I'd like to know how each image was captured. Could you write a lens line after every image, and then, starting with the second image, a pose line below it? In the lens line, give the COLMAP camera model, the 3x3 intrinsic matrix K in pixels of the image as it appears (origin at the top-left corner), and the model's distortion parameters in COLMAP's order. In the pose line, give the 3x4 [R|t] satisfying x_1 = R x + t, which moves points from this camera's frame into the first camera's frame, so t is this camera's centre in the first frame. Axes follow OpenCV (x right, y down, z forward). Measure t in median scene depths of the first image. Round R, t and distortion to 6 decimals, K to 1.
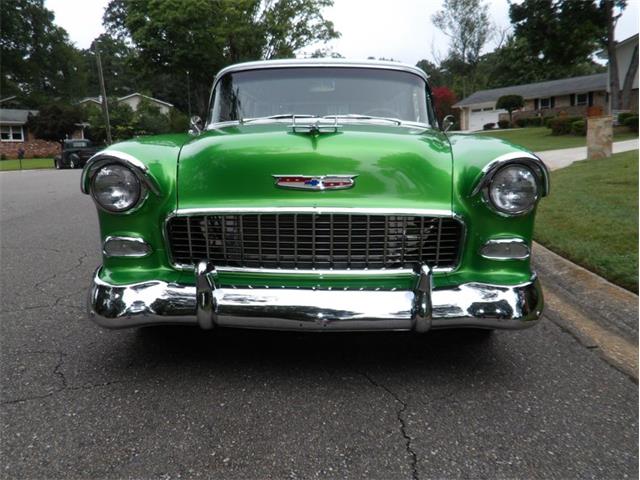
lens RADIAL K [[525.1, 0, 315.7], [0, 525.1, 242.1], [0, 0, 1]] dist [-0.036762, 0.033269]
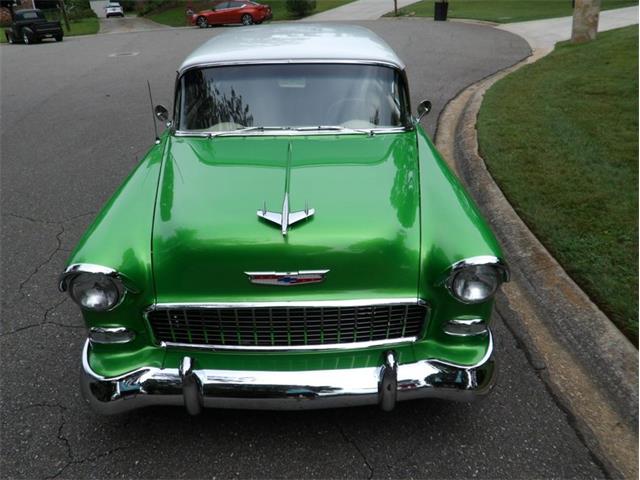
lens RADIAL K [[525.1, 0, 319.5], [0, 525.1, 231.0], [0, 0, 1]] dist [-0.036762, 0.033269]
pose [[0.998559, -0.034669, 0.040951, 0.022421], [0.023449, 0.968449, 0.248106, -0.451213], [-0.048261, -0.246788, 0.967867, 0.011427]]
